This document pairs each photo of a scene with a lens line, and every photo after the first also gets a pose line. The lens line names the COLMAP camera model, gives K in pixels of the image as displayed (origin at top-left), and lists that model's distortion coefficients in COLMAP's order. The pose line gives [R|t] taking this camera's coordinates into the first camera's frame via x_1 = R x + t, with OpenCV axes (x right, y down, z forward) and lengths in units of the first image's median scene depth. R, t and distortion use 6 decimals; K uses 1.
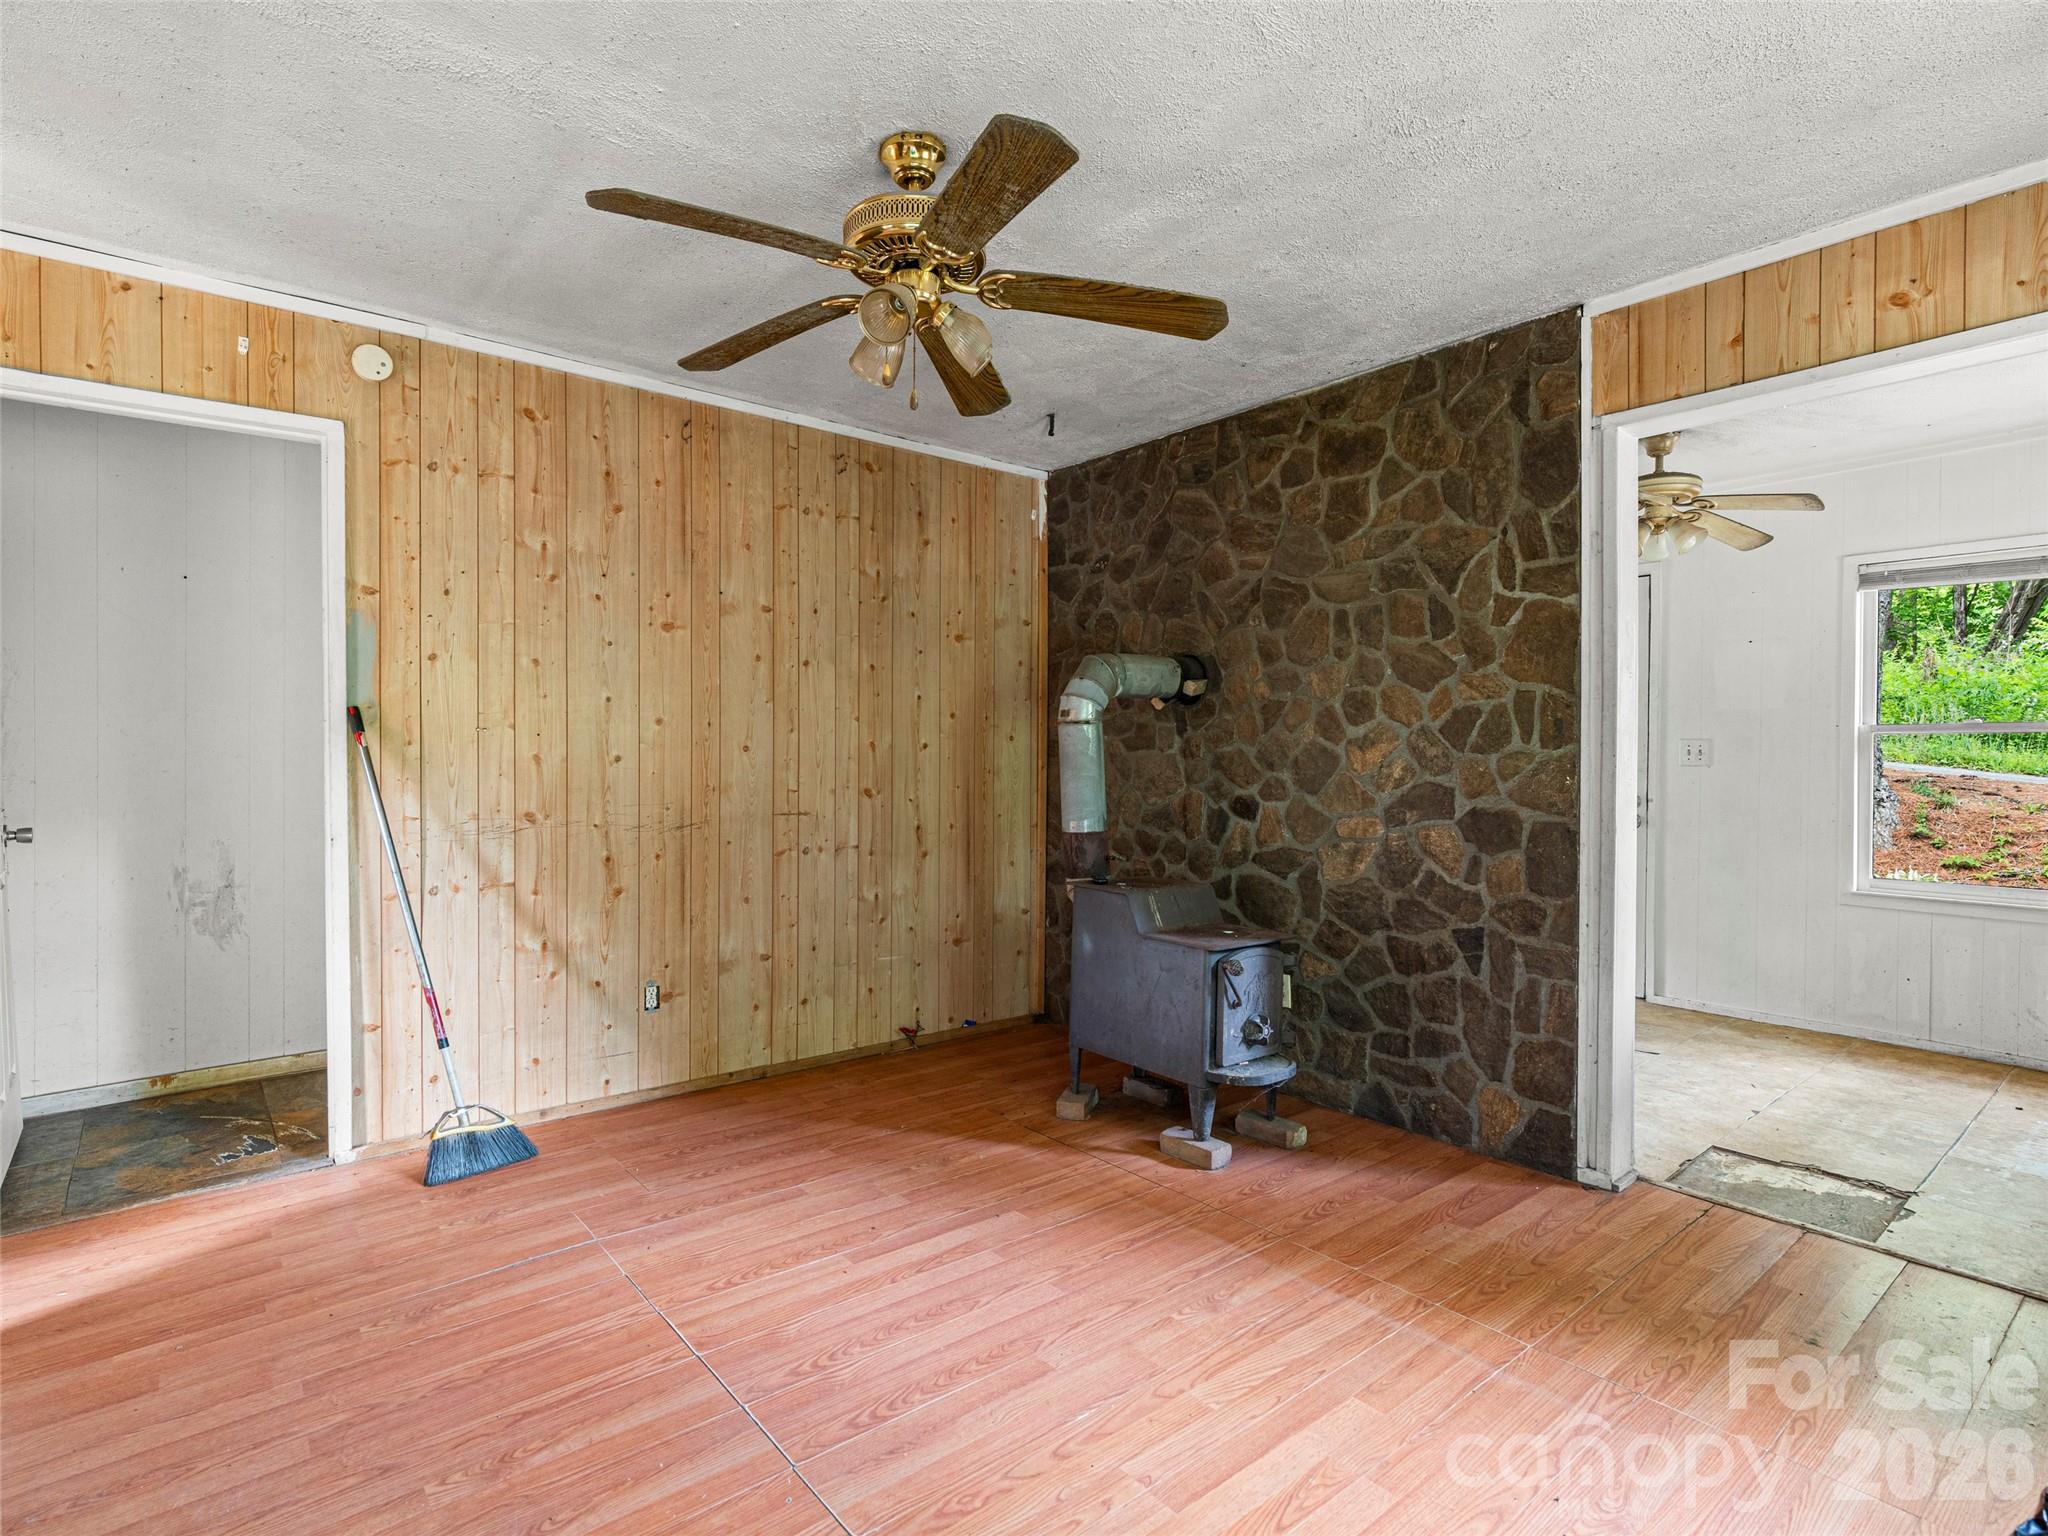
lens RADIAL K [[1034.9, 0, 1017.4], [0, 1034.9, 768.9], [0, 0, 1]] dist [-0.008360, 0.001727]
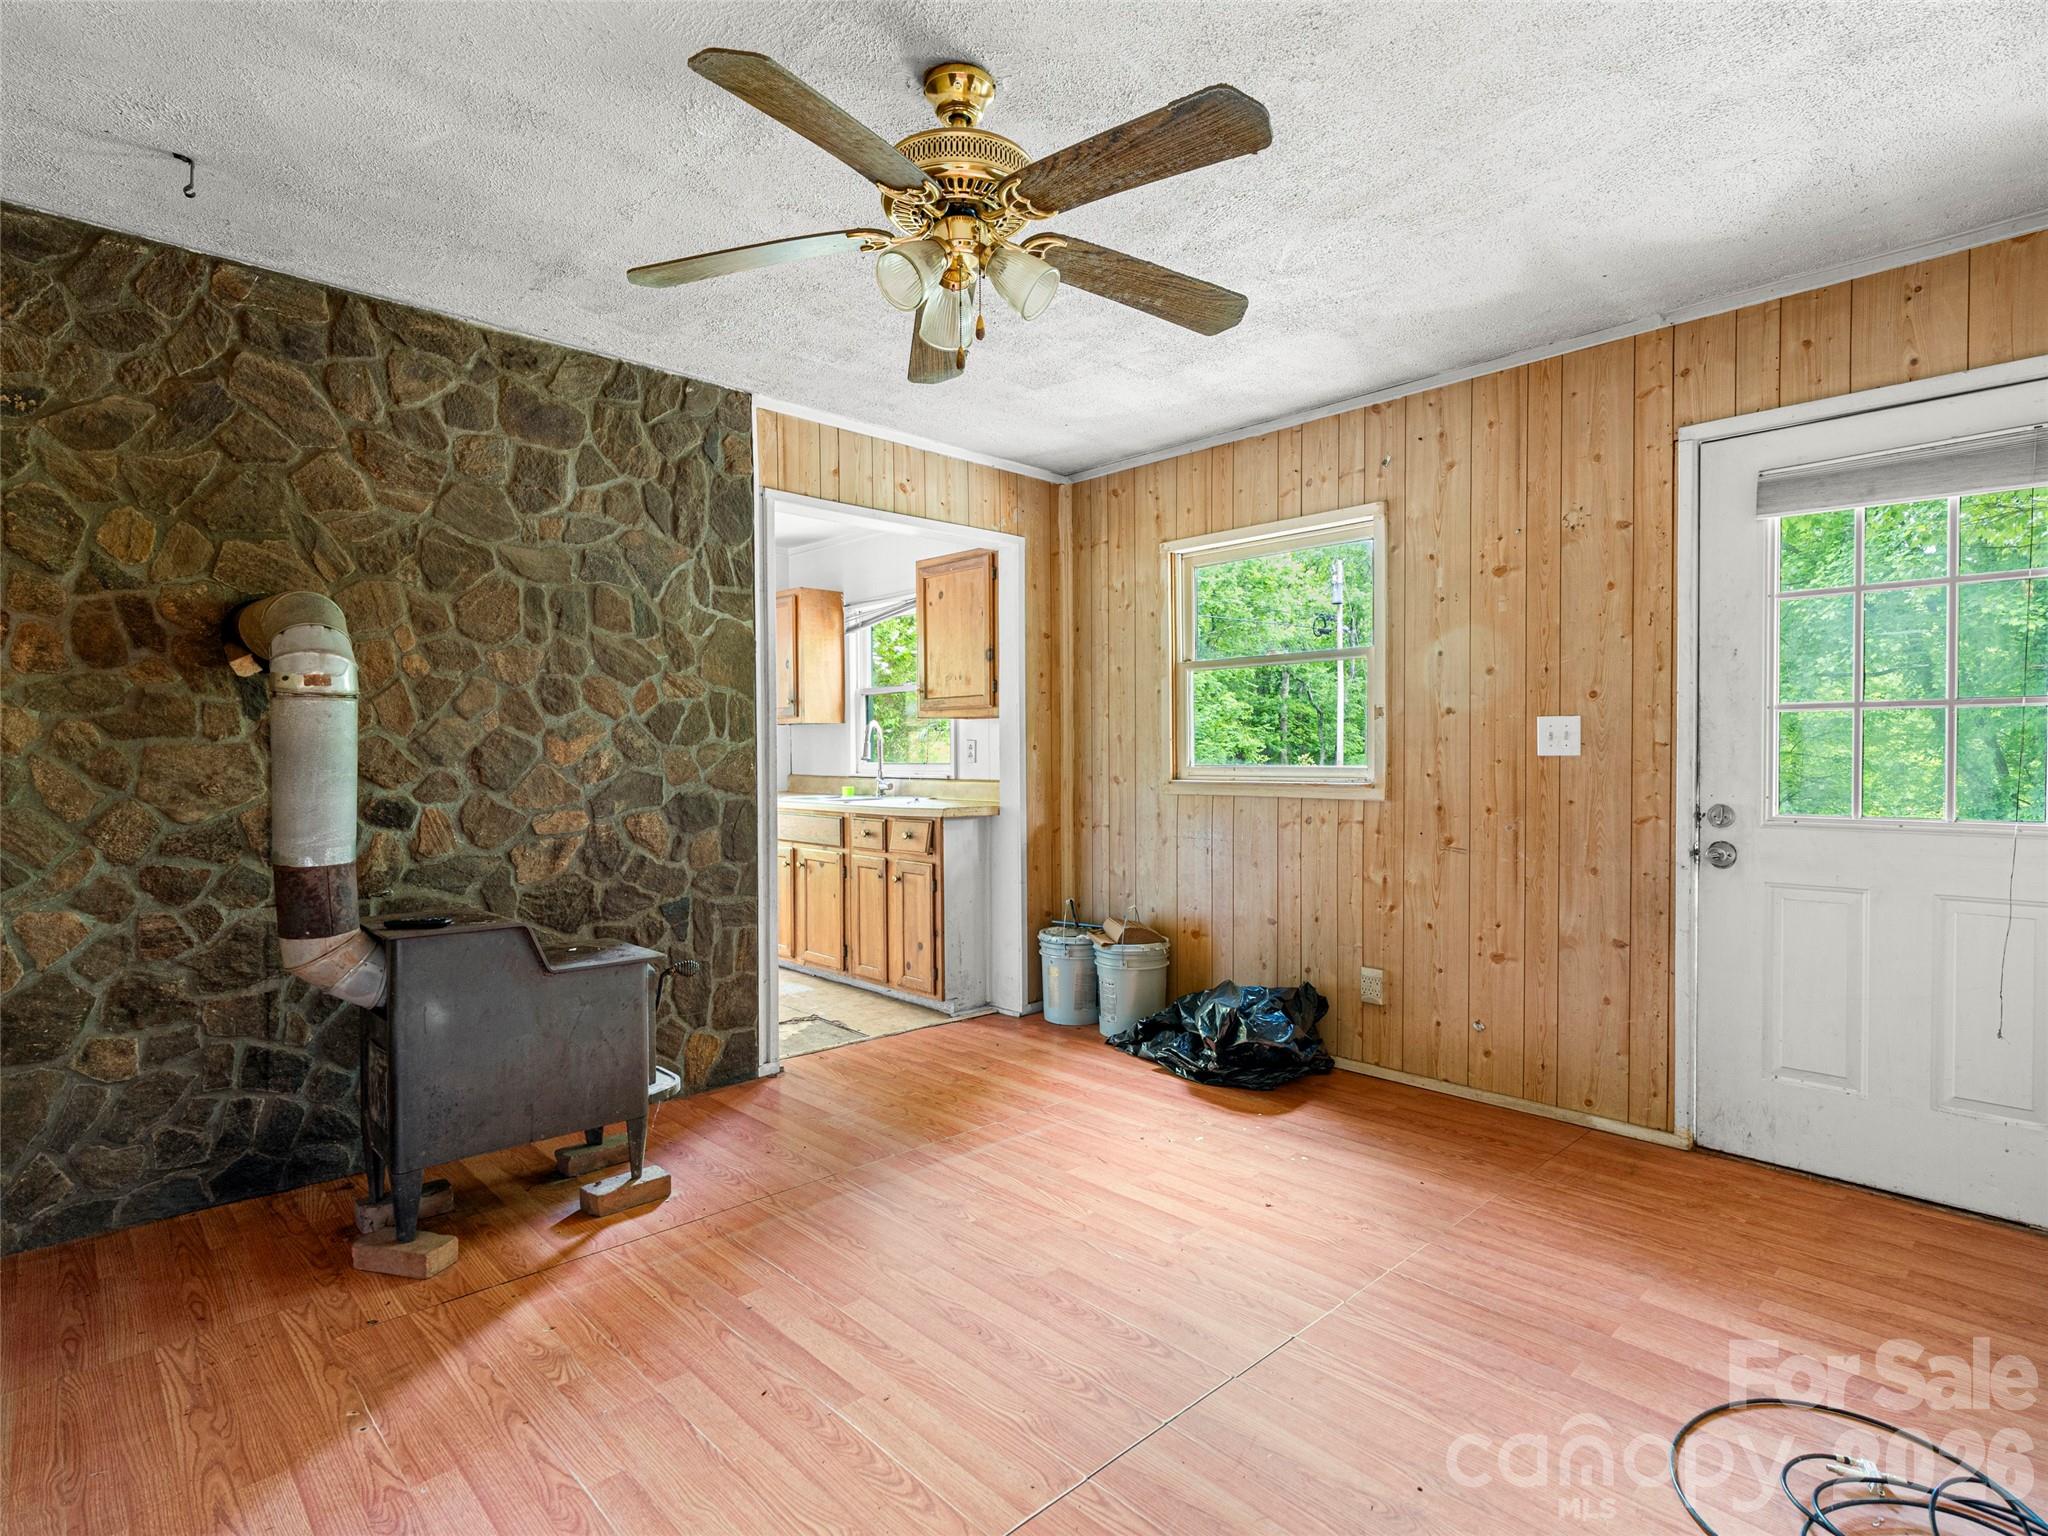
lens RADIAL K [[1043.4, 0, 1024.0], [0, 1043.4, 768.0], [0, 0, 1]] dist [-0.010889, 0.000290]
pose [[-0.070144, -0.020065, 0.997335, -0.680502], [0.010751, 0.999724, 0.020869, -0.009088], [-0.997479, 0.012186, -0.069909, 0.669041]]
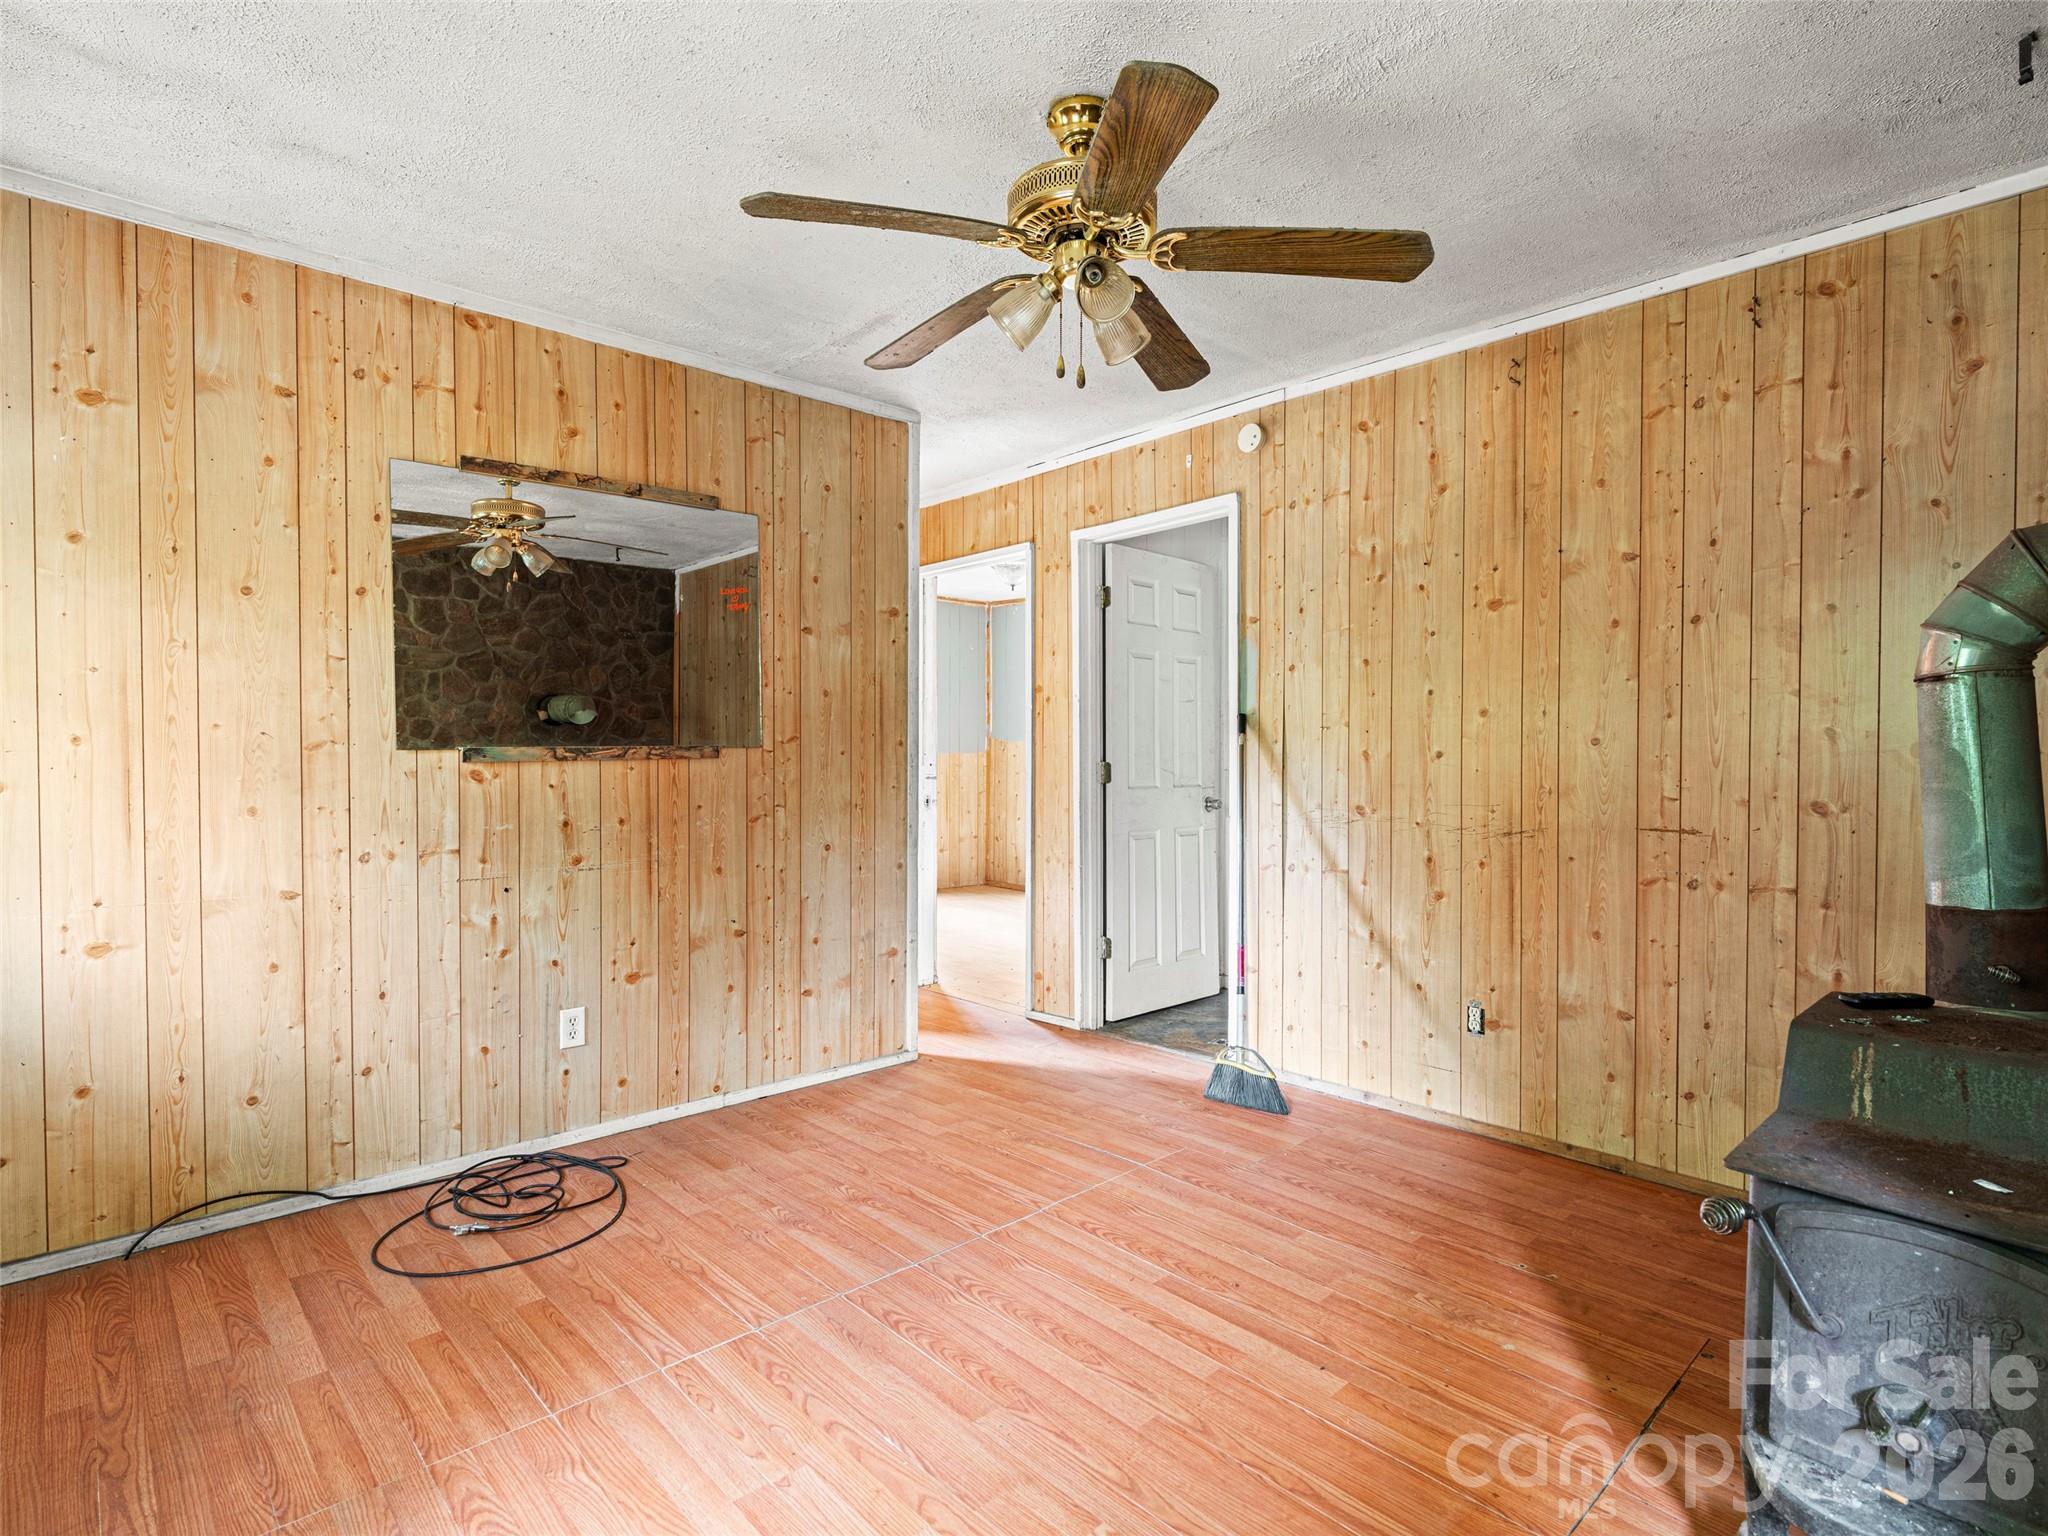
lens RADIAL K [[1056.2, 0, 1024.0], [0, 1056.2, 768.0], [0, 0, 1]] dist [-0.005411, 0.001873]
pose [[0.057433, 0.011703, -0.998281, 0.577718], [-0.010637, 0.999882, 0.011110, -0.004531], [0.998293, 0.009981, 0.057551, 0.590989]]
